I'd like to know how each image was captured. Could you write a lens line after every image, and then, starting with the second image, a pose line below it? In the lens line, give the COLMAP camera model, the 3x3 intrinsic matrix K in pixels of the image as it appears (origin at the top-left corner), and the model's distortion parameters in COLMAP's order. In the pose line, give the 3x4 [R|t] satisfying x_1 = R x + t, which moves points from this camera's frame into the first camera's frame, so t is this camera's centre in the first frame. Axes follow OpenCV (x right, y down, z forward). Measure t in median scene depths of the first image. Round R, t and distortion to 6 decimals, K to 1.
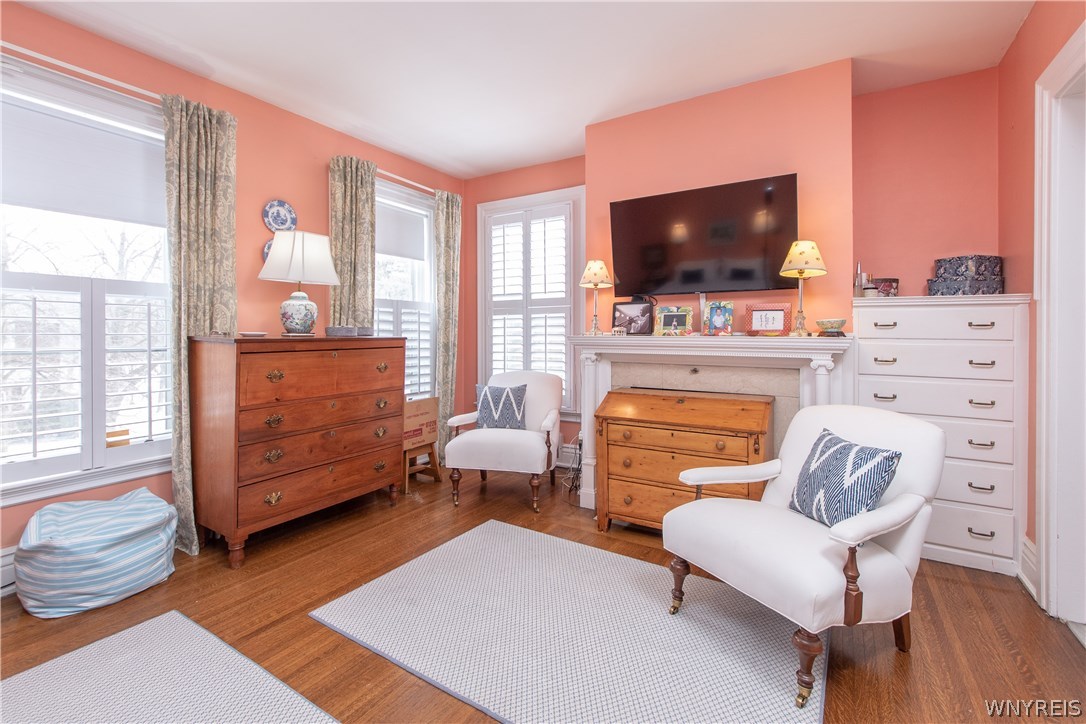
lens RADIAL K [[497.6, 0, 525.0], [0, 497.6, 333.4], [0, 0, 1]] dist [0.001083, -0.000905]
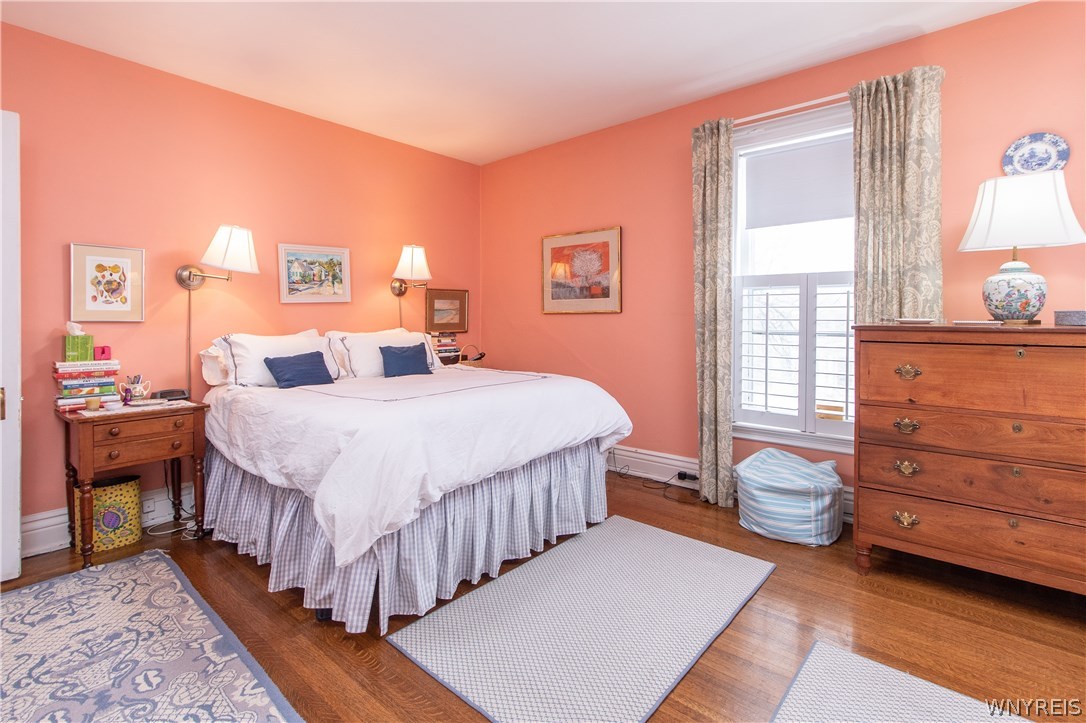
lens RADIAL K [[497.6, 0, 544.2], [0, 497.6, 321.3], [0, 0, 1]] dist [0.001083, -0.000905]
pose [[-0.128310, 0.007099, -0.991709, 0.380333], [-0.003429, 0.999965, 0.007602, -0.001976], [0.991728, 0.004376, -0.128281, 0.492730]]
